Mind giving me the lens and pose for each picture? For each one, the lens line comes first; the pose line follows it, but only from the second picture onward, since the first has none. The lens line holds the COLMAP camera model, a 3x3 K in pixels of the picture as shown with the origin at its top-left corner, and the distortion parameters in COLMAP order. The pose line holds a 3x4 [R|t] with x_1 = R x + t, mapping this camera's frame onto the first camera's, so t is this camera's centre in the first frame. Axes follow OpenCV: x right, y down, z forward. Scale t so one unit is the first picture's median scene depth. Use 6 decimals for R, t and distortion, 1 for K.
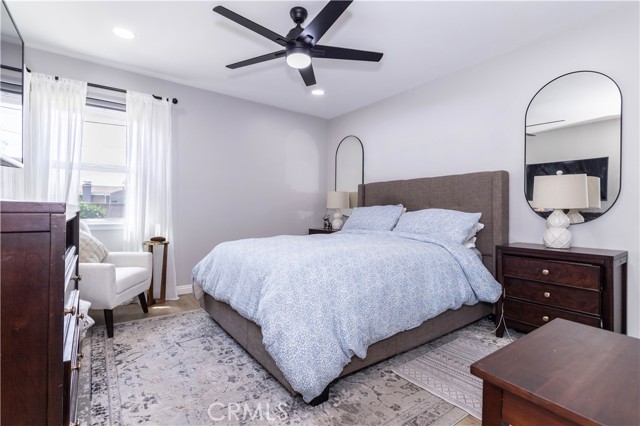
lens RADIAL K [[304.2, 0, 320.0], [0, 304.2, 213.0], [0, 0, 1]] dist [0.002386, -0.000097]
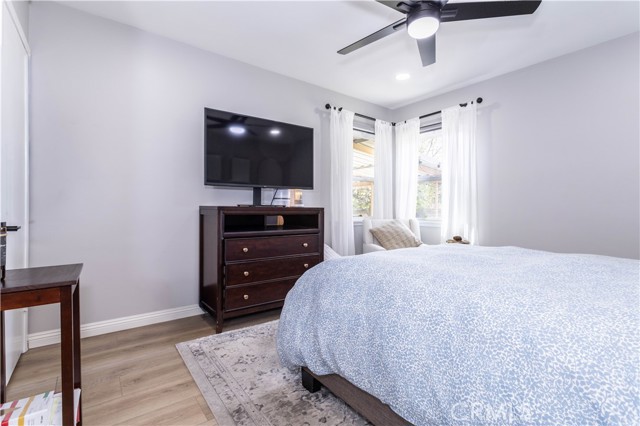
lens RADIAL K [[304.2, 0, 320.0], [0, 304.2, 213.0], [0, 0, 1]] dist [0.002386, -0.000097]
pose [[-0.001451, 0.006575, -0.999977, 0.540552], [-0.021502, 0.999747, 0.006605, -0.000096], [0.999768, 0.021511, -0.001309, 0.523601]]
